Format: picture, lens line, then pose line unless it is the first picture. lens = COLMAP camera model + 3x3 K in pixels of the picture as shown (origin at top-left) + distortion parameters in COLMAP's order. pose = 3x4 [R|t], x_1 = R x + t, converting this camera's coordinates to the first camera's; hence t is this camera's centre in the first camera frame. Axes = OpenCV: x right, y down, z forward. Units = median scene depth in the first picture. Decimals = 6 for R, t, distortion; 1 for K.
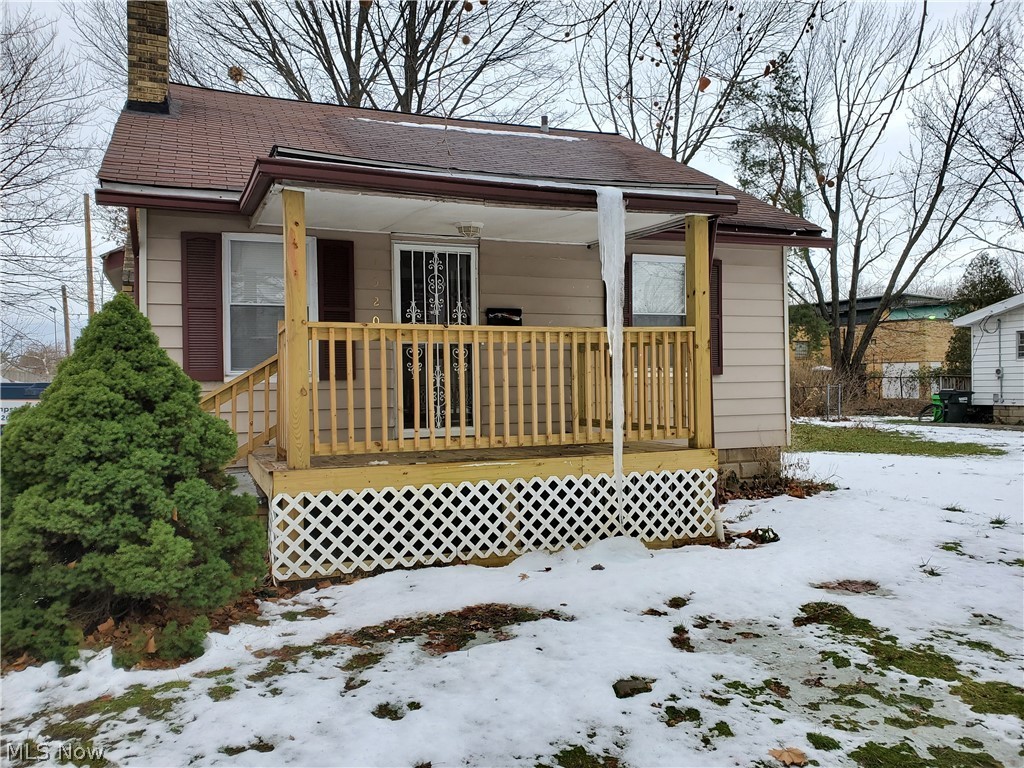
lens RADIAL K [[772.7, 0, 512.3], [0, 772.7, 385.8], [0, 0, 1]] dist [0.003319, 0.002999]
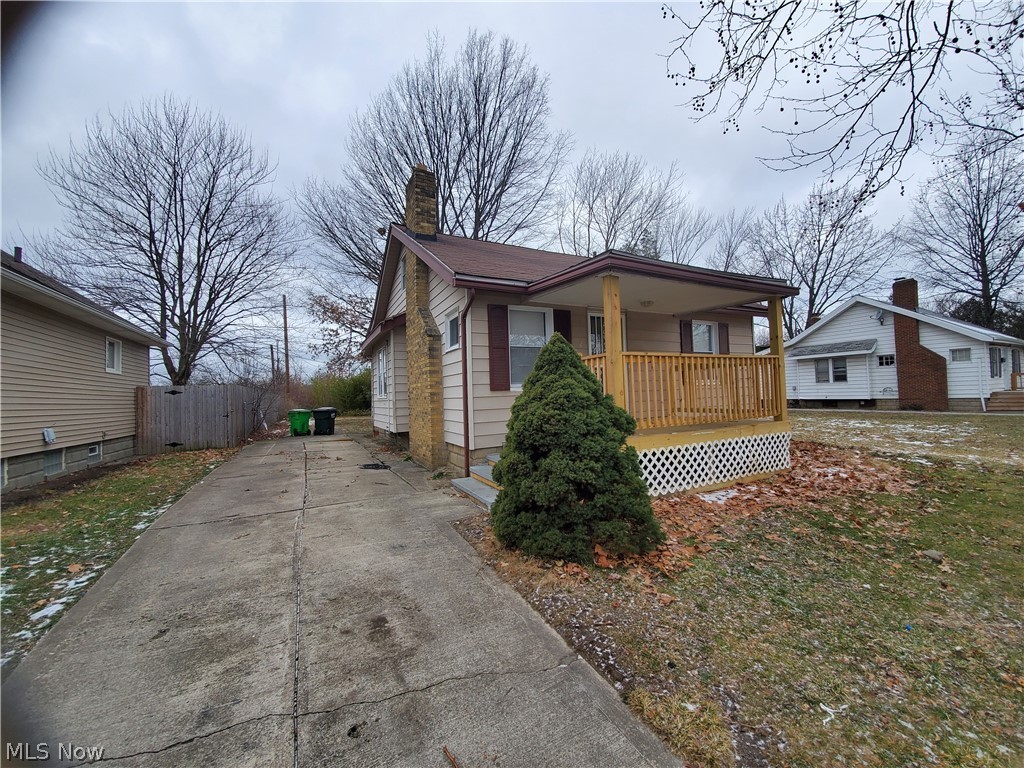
lens RADIAL K [[405.6, 0, 512.0], [0, 405.6, 383.8], [0, 0, 1]] dist [-0.008310, -0.007160]
pose [[0.995332, -0.023096, 0.093711, -0.519715], [0.025964, 0.999228, -0.029500, 0.006059], [-0.092957, 0.031795, 0.995162, 0.115233]]
